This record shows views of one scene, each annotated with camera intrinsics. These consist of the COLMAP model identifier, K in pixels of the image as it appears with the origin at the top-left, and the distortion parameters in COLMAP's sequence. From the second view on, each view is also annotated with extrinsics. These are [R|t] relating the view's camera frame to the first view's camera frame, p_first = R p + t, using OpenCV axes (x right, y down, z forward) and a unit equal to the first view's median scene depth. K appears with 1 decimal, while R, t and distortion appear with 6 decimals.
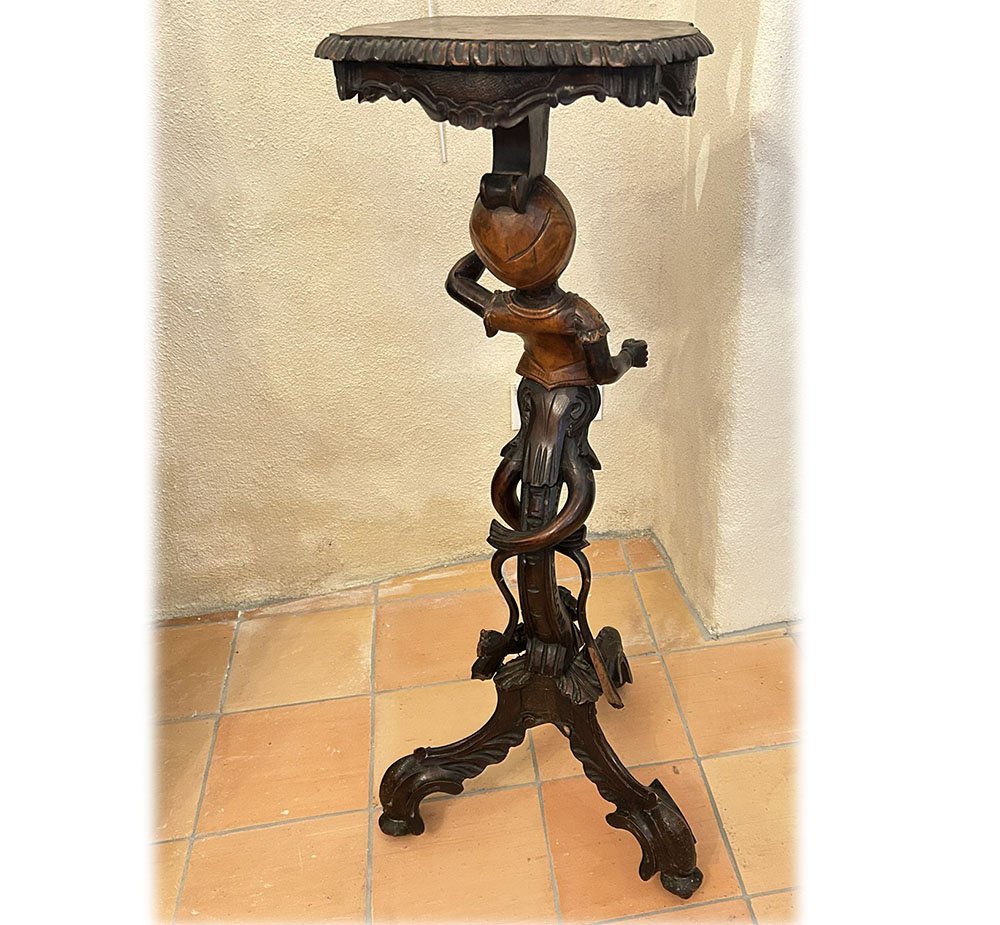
lens RADIAL K [[991.7, 0, 622.3], [0, 991.7, 451.0], [0, 0, 1]] dist [0.129653, -0.306359]
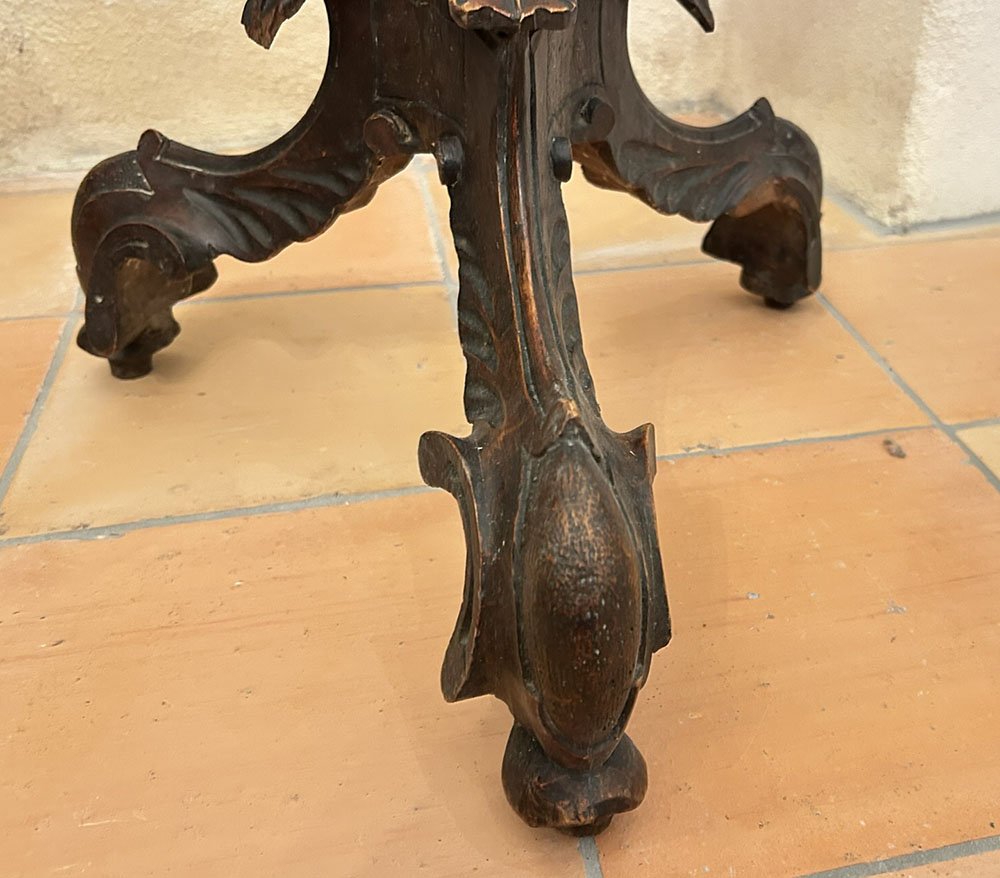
lens RADIAL K [[1059.1, 0, 593.2], [0, 1059.1, 427.0], [0, 0, 1]] dist [0.026958, -0.032531]
pose [[0.999759, -0.001465, 0.021927, -0.055716], [0.000147, 0.998200, 0.059978, 0.271579], [-0.021975, -0.059961, 0.997959, 0.597084]]
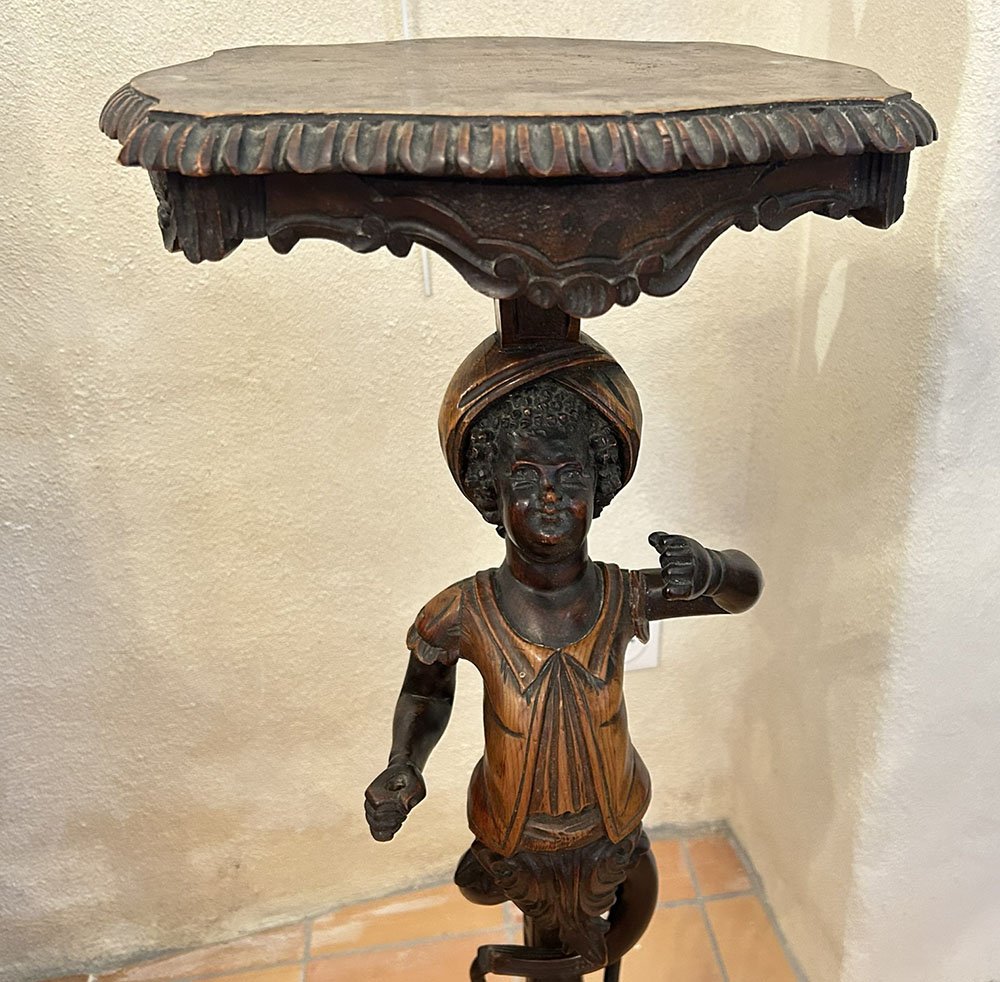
lens RADIAL K [[1110.5, 0, 655.1], [0, 1110.5, 486.6], [0, 0, 1]] dist [0.042210, -0.049643]
pose [[0.999760, 0.008447, 0.020204, -0.046060], [-0.006906, 0.997148, -0.075158, -0.115209], [-0.020782, 0.075000, 0.996967, 0.301382]]
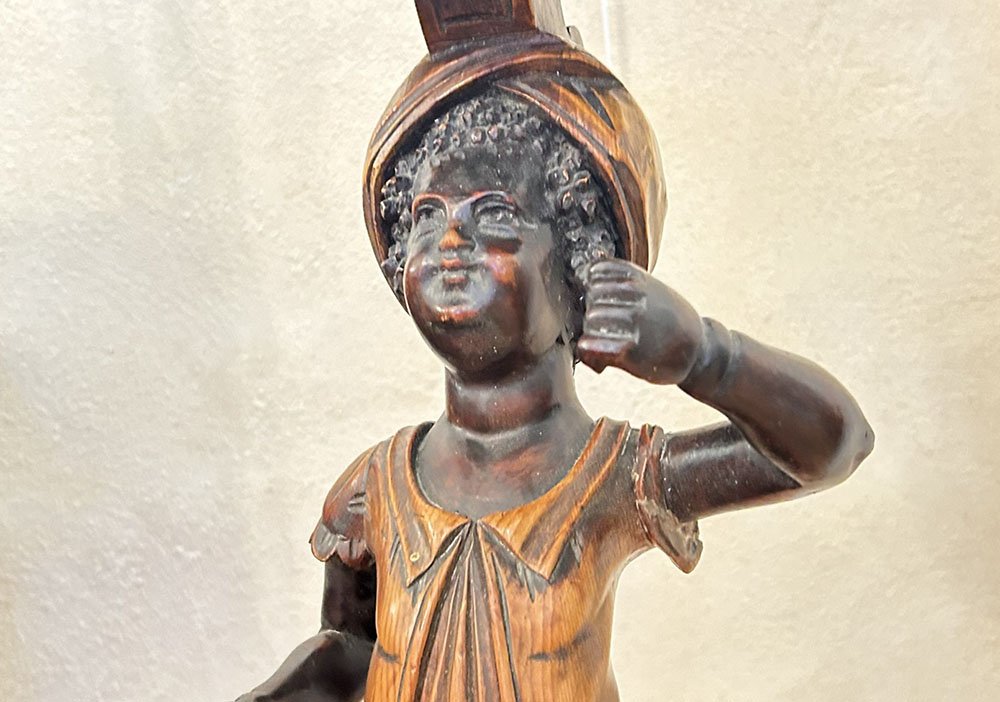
lens RADIAL K [[1173.8, 0, 553.2], [0, 1173.8, 371.7], [0, 0, 1]] dist [0.172485, -0.542007]
pose [[0.906184, -0.034840, -0.421446, 0.044120], [-0.118961, 0.935354, -0.333110, -0.037969], [0.405806, 0.351994, 0.843458, 0.483490]]
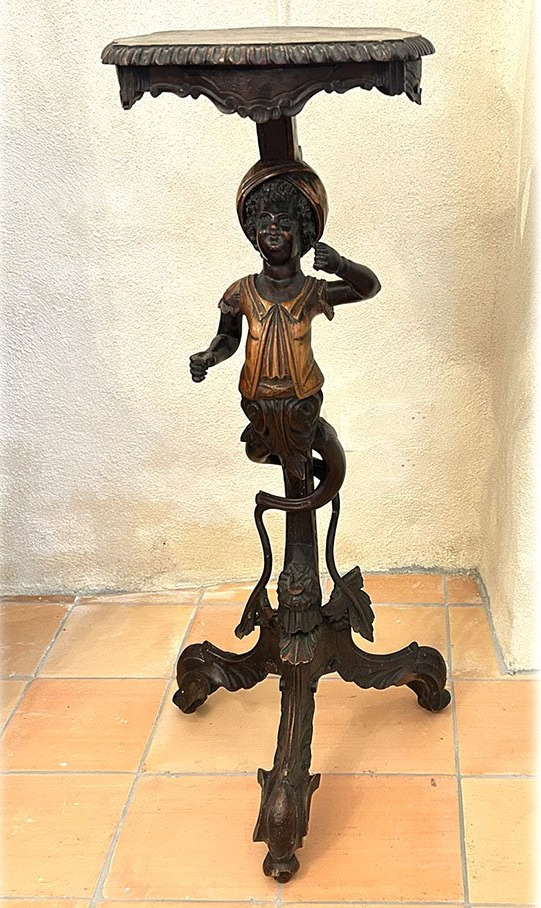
lens RADIAL K [[1035.7, 0, 384.1], [0, 1035.7, 462.5], [0, 0, 1]] dist [0.189150, -0.561555]
pose [[0.976299, 0.084828, -0.199108, 0.175324], [-0.103246, 0.991102, -0.084002, 0.090005], [0.190210, 0.102568, 0.976371, -0.056478]]
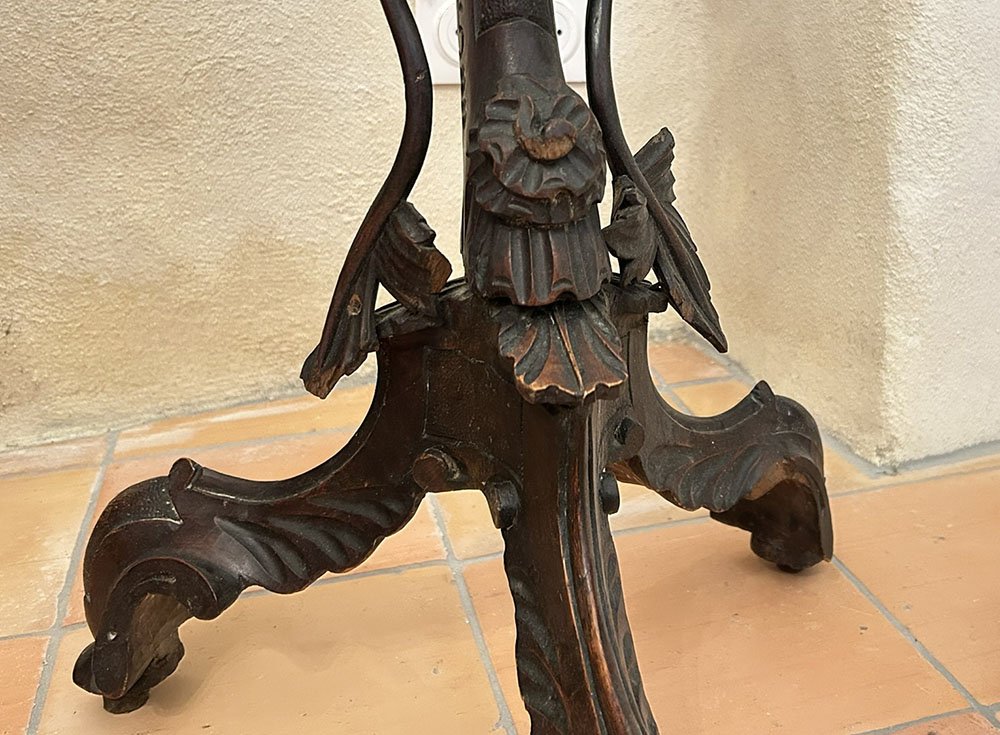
lens RADIAL K [[1115.8, 0, 622.4], [0, 1115.8, 202.2], [0, 0, 1]] dist [0.022940, -0.032261]
pose [[0.993131, -0.029757, 0.113161, -0.086478], [0.060804, 0.957532, -0.281843, 0.228520], [-0.099968, 0.286788, 0.952764, 0.559337]]
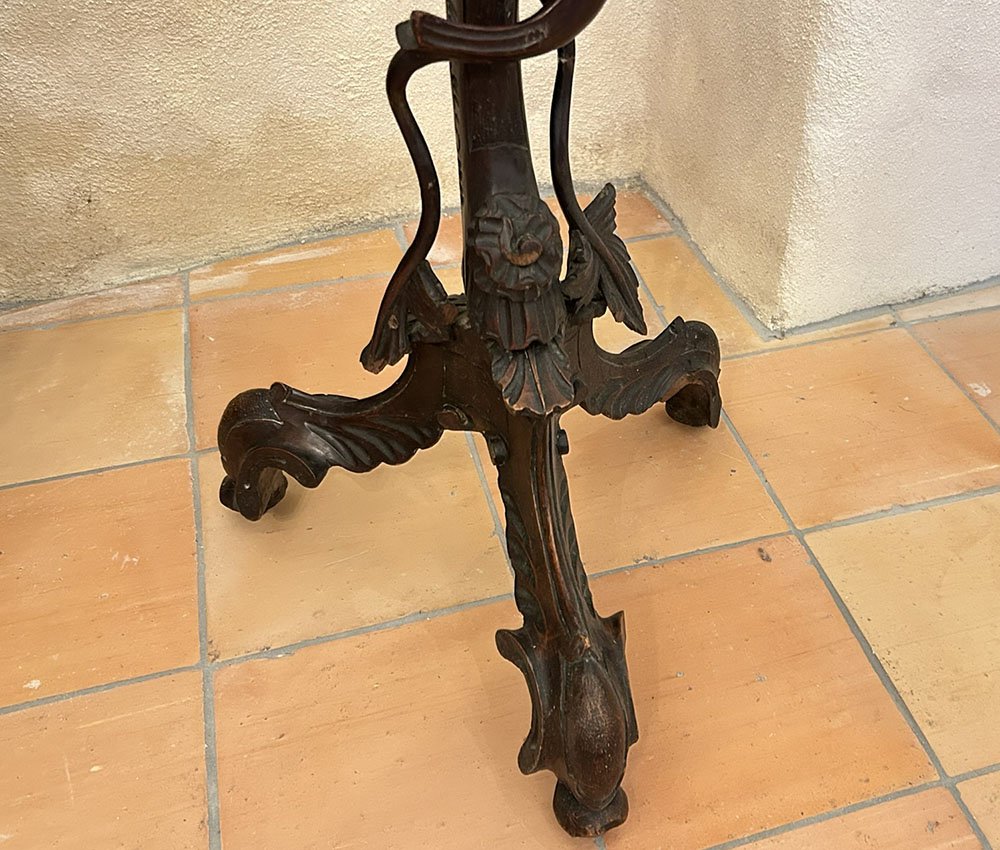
lens RADIAL K [[1077.3, 0, 605.7], [0, 1077.3, 424.0], [0, 0, 1]] dist [0.092319, -0.182705]
pose [[0.993748, -0.051112, 0.099257, -0.085334], [0.028765, 0.976252, 0.214721, 0.108224], [-0.107875, -0.210523, 0.971619, 0.413784]]
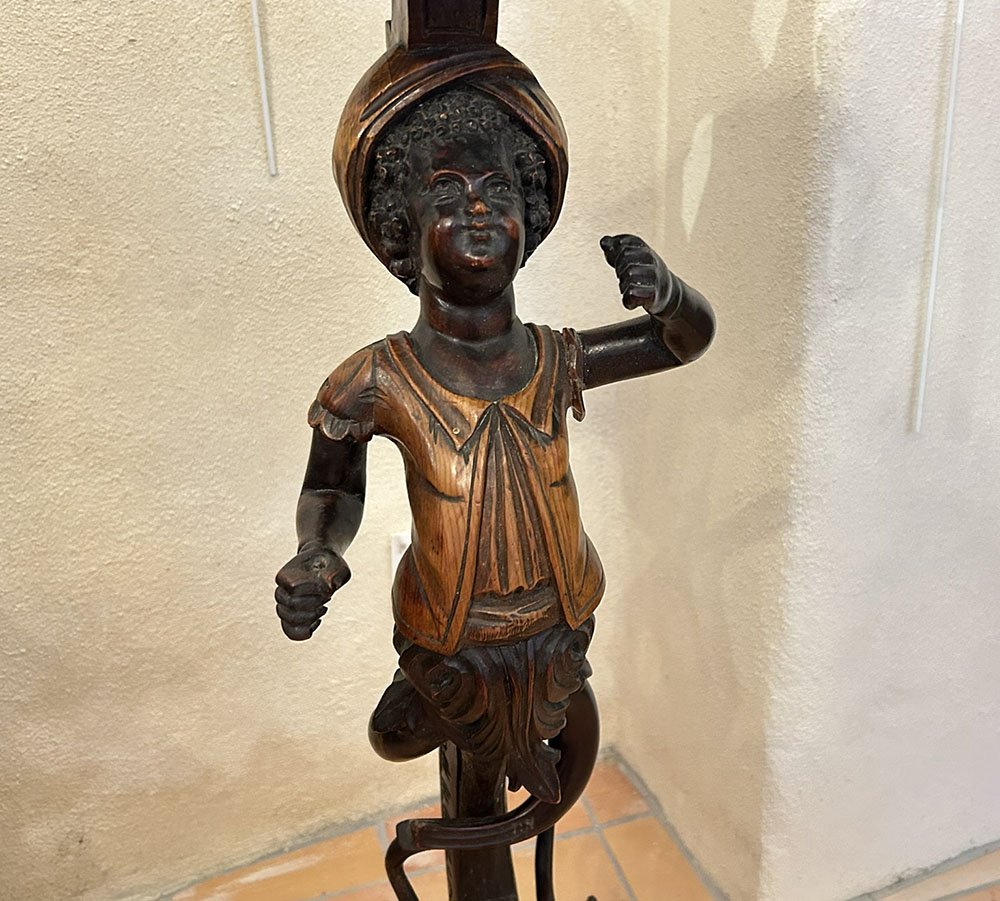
lens RADIAL K [[1074.7, 0, 598.0], [0, 1074.7, 421.3], [0, 0, 1]] dist [0.021052, -0.019246]
pose [[0.988158, -0.057282, 0.142348, -0.086814], [0.078884, 0.985370, -0.151076, -0.031099], [-0.131611, 0.160516, 0.978219, 0.373248]]
